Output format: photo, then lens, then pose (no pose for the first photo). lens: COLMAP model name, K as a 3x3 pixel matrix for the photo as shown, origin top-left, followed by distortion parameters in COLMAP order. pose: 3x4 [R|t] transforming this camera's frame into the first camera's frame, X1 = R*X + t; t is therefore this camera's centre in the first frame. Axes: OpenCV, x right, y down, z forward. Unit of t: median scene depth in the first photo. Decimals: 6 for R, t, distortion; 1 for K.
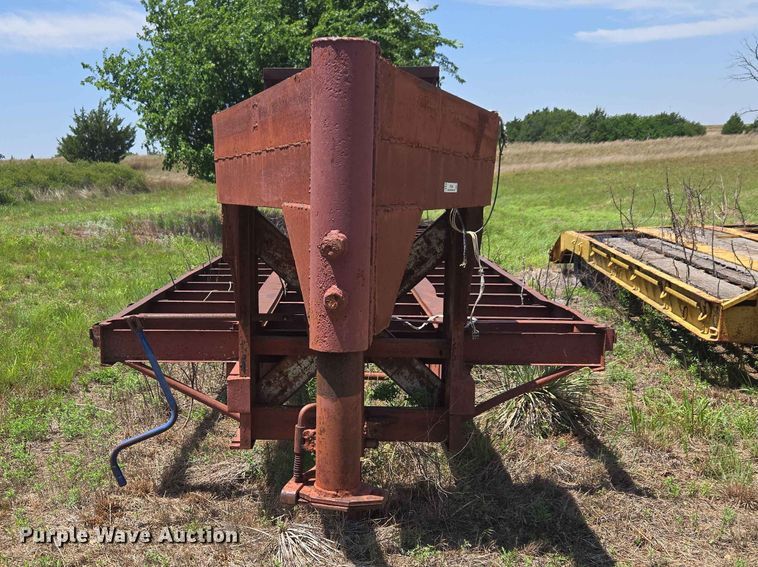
lens RADIAL K [[805.5, 0, 338.5], [0, 805.5, 340.9], [0, 0, 1]] dist [0.059576, 0.000000]
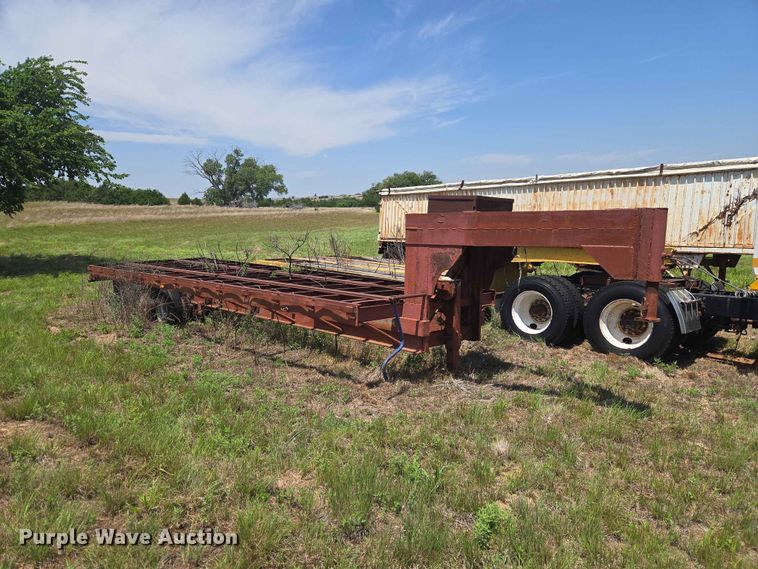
lens RADIAL K [[509.1, 0, 372.6], [0, 509.1, 285.9], [0, 0, 1]] dist [0.070776, -0.059812]
pose [[0.696991, -0.059499, 0.714607, -0.544911], [0.121506, 0.991940, -0.035921, -0.008640], [-0.706710, 0.111866, 0.698603, 0.037323]]
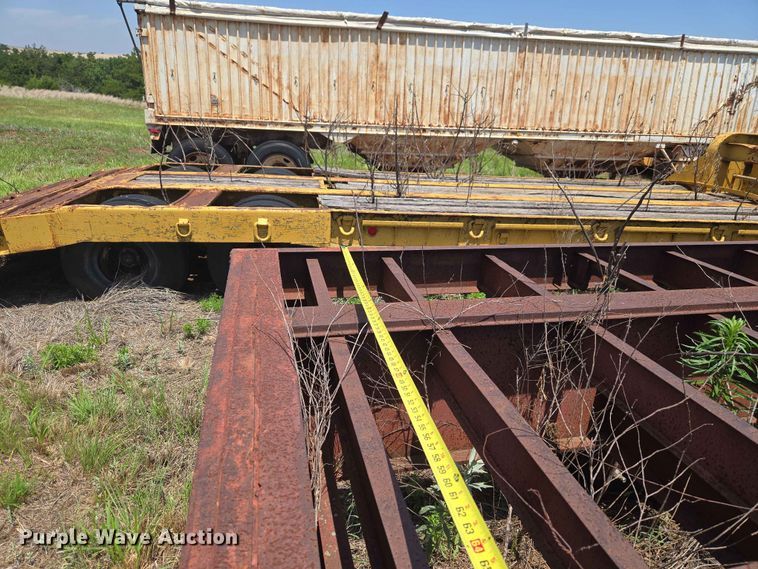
lens RADIAL K [[509.1, 0, 376.0], [0, 509.1, 285.9], [0, 0, 1]] dist [0.070776, -0.059812]
pose [[-0.257565, -0.291612, 0.921207, -0.083524], [0.155926, 0.928335, 0.337464, -0.250535], [-0.953597, 0.230559, -0.193637, 1.357368]]
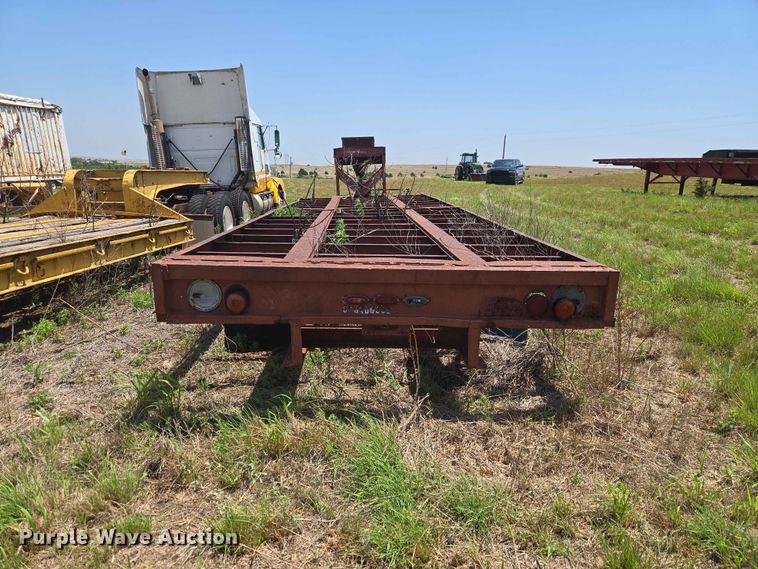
lens RADIAL K [[509.1, 0, 377.2], [0, 509.1, 285.4], [0, 0, 1]] dist [0.070776, -0.059812]
pose [[-0.998155, 0.042407, -0.043464, 0.035986], [0.020974, 0.912467, 0.408612, -0.310305], [0.056987, 0.406946, -0.911673, 1.677134]]
